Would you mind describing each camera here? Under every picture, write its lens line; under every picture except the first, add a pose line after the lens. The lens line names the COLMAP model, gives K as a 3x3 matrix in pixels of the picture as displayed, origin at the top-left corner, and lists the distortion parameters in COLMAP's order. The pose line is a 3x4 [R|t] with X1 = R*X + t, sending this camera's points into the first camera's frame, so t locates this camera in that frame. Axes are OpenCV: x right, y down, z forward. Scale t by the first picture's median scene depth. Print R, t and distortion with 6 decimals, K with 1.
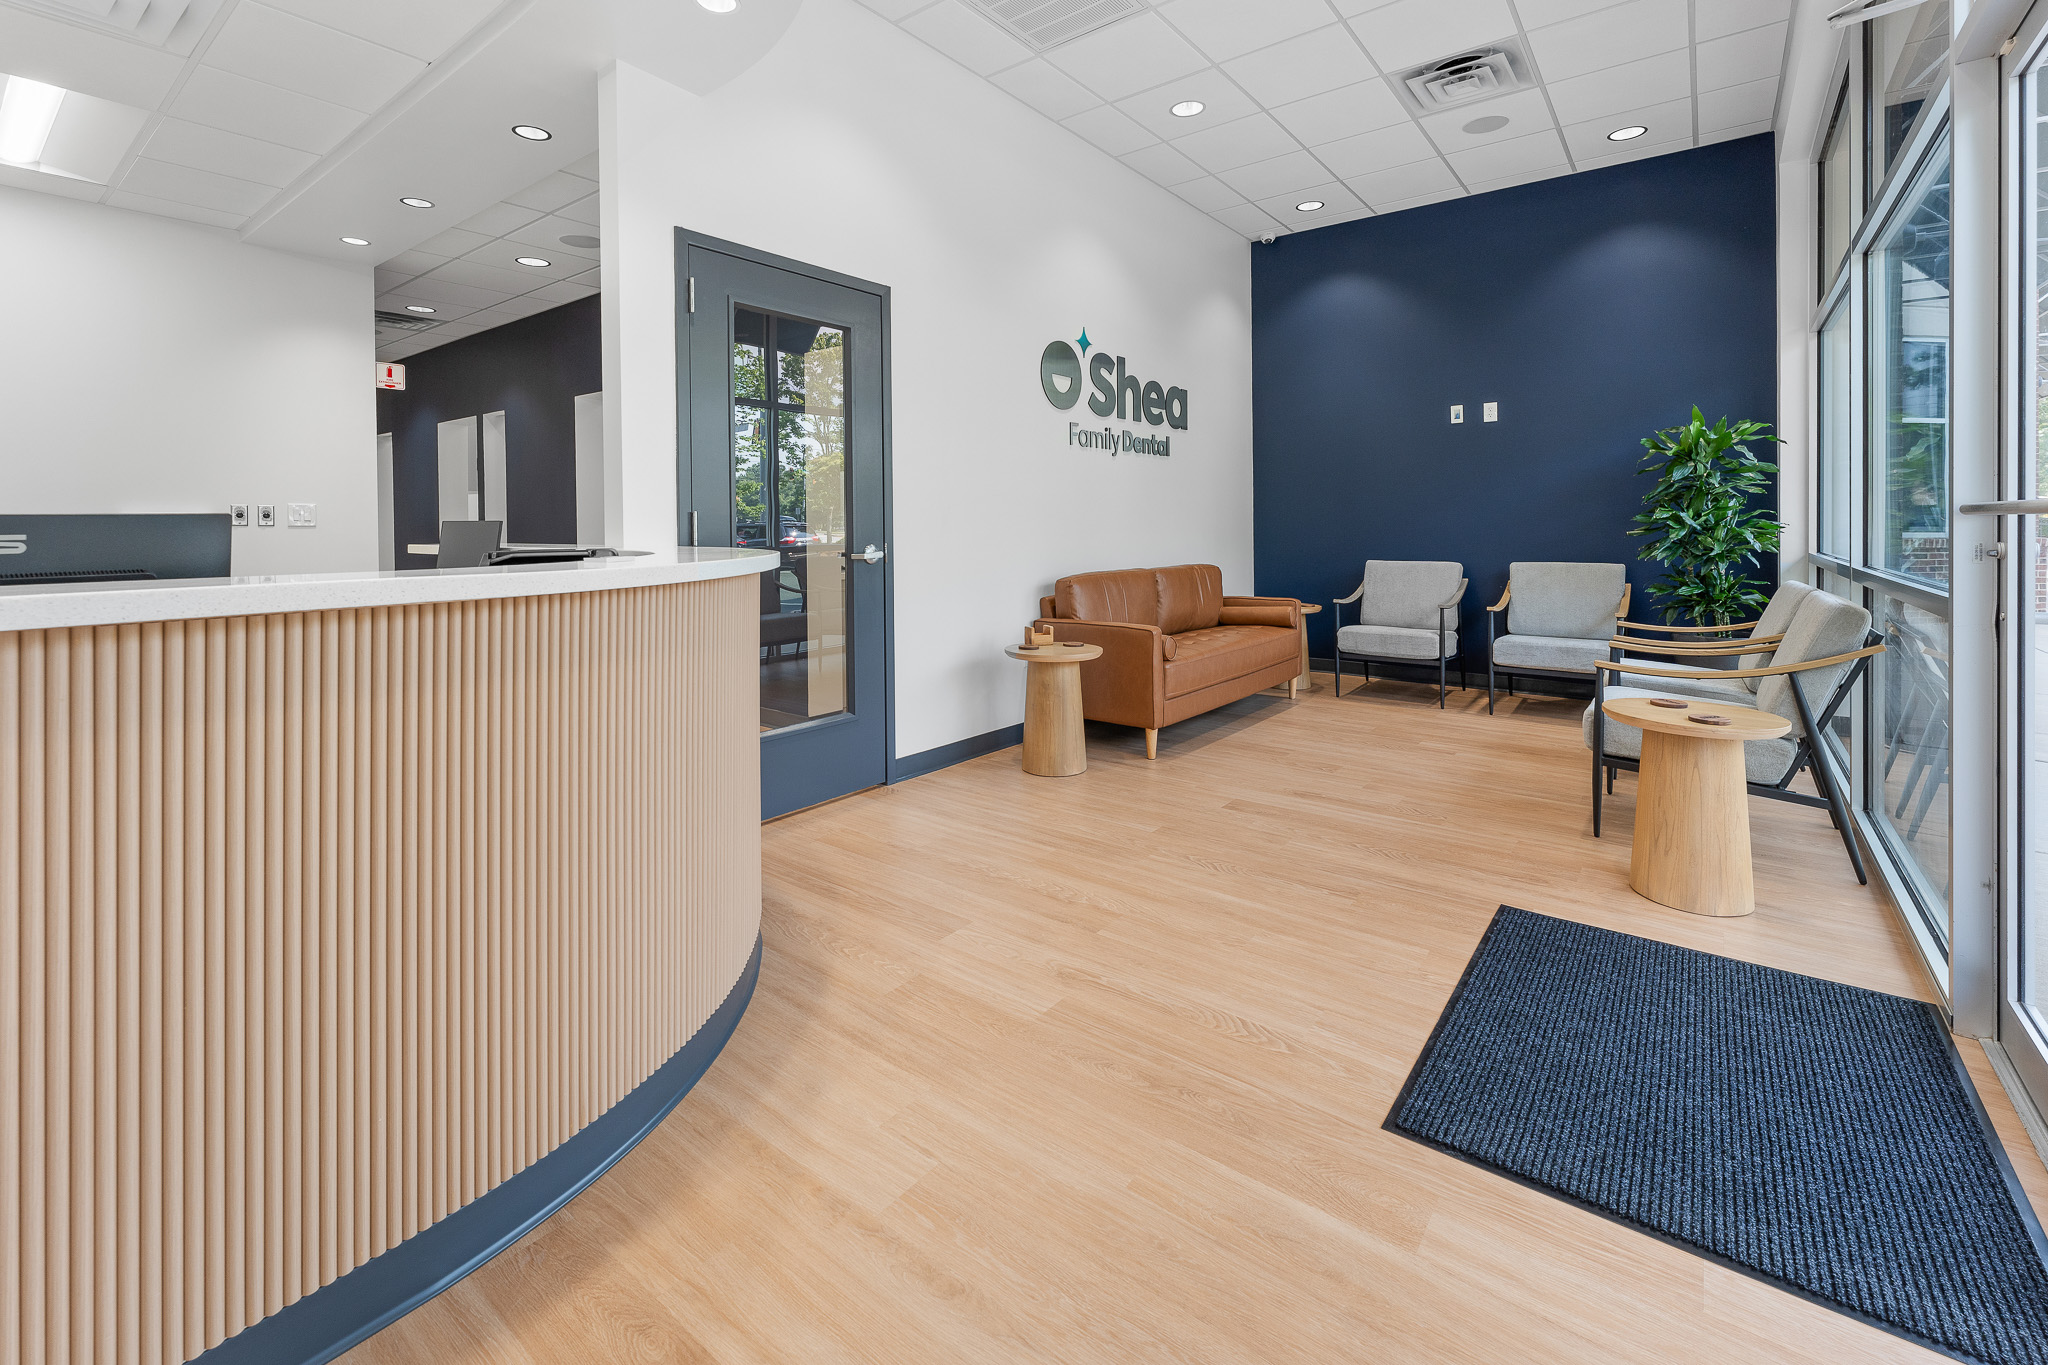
lens RADIAL K [[854.1, 0, 1025.3], [0, 854.1, 688.7], [0, 0, 1]] dist [0.004174, -0.000328]
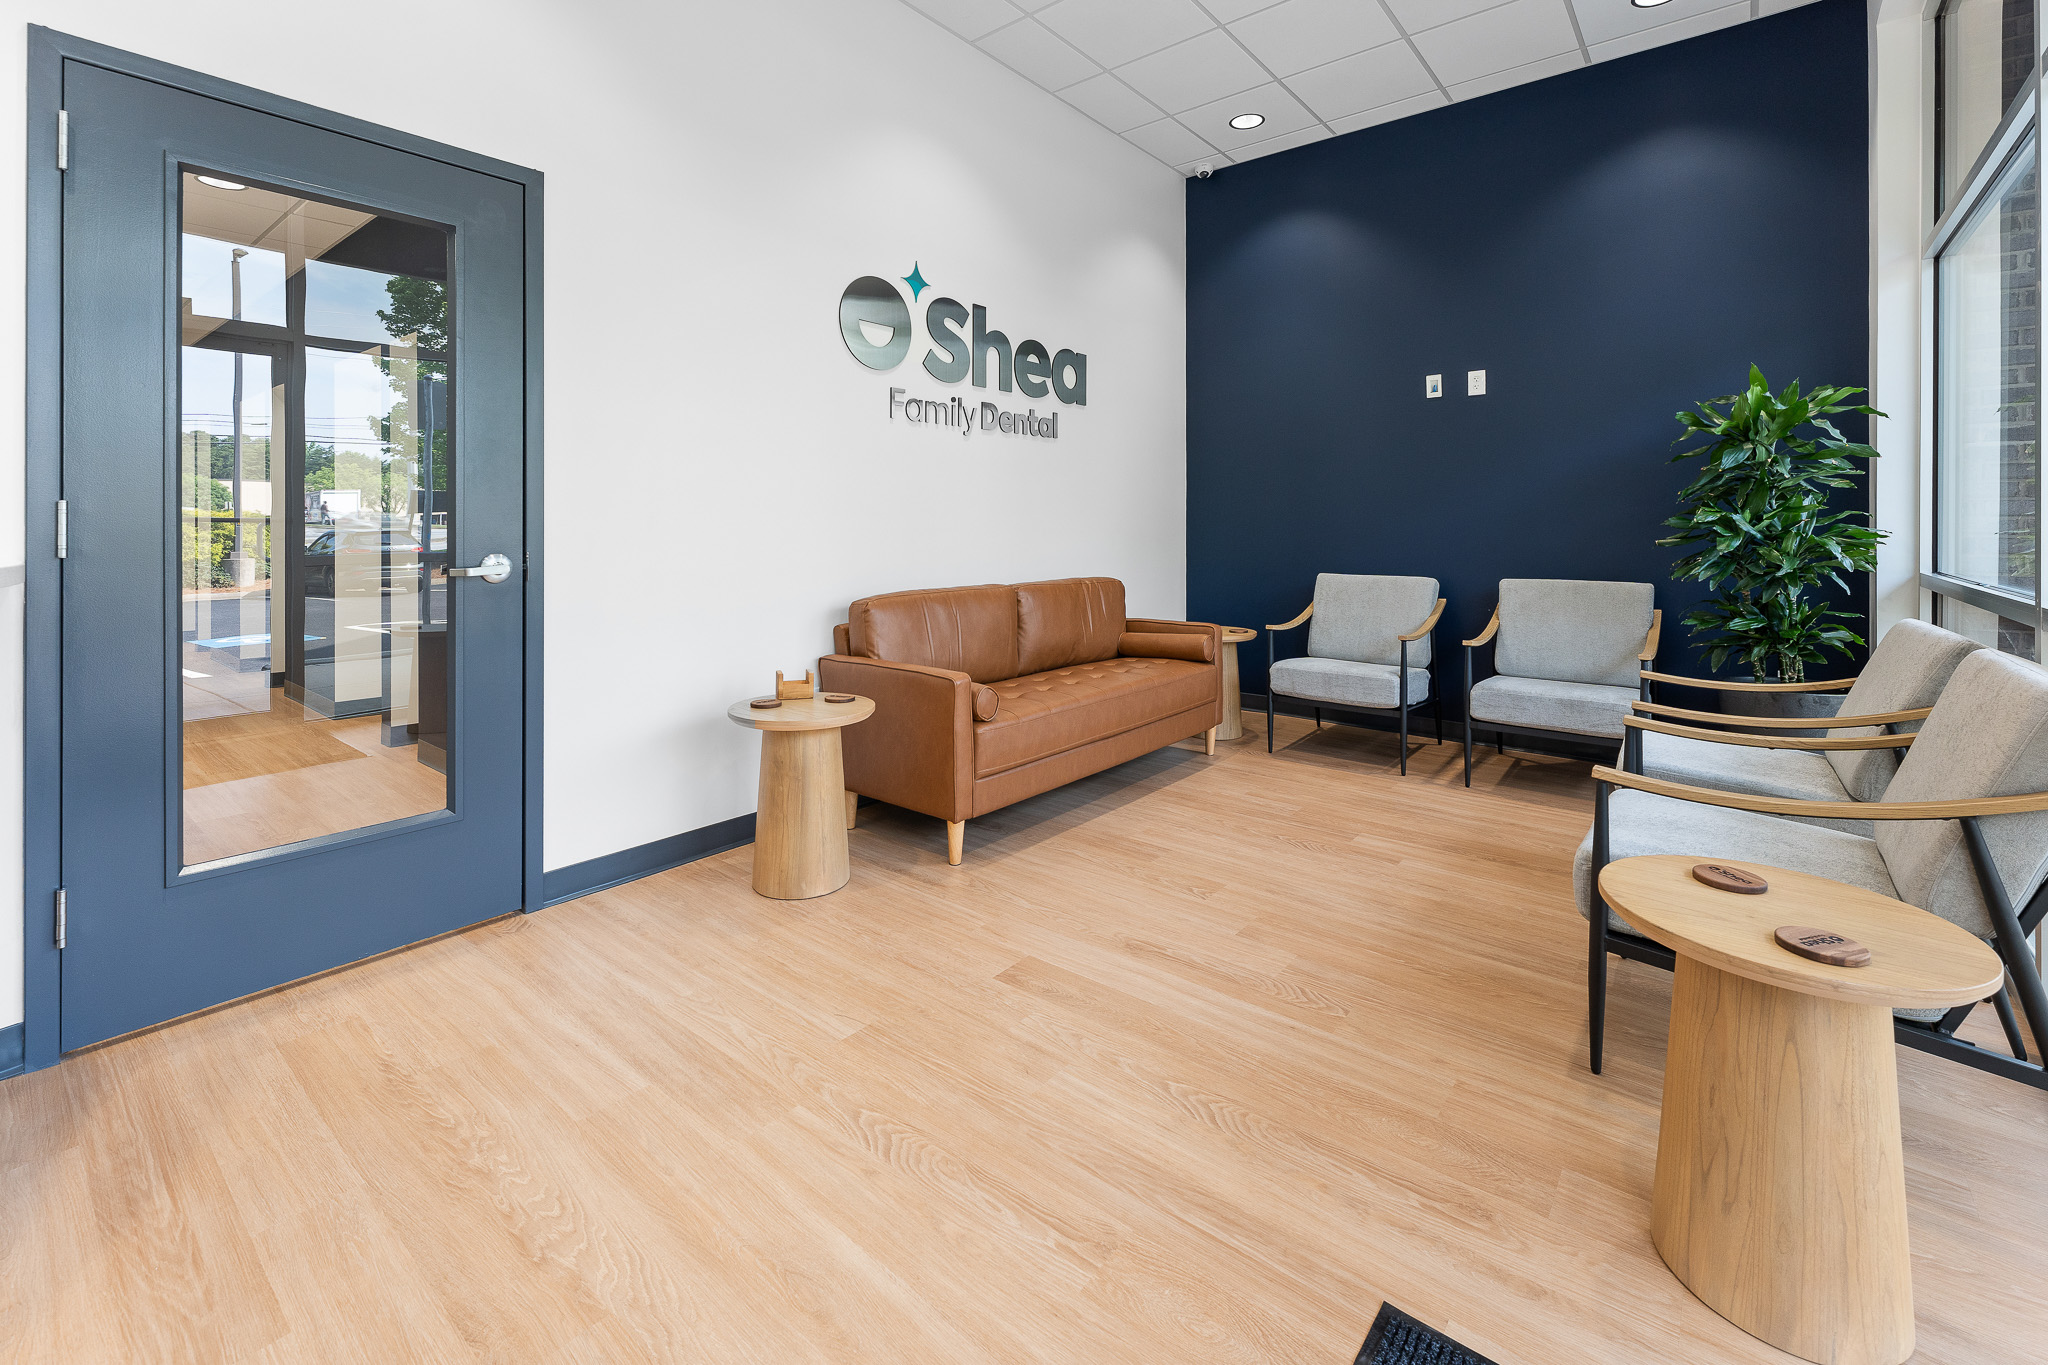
lens RADIAL K [[854.1, 0, 1025.0], [0, 854.1, 679.0], [0, 0, 1]] dist [0.004174, -0.000328]
pose [[0.999595, 0.011322, -0.026109, 0.195618], [-0.011588, 0.999882, -0.010038, -0.054332], [0.025992, 0.010337, 0.999609, 0.271711]]
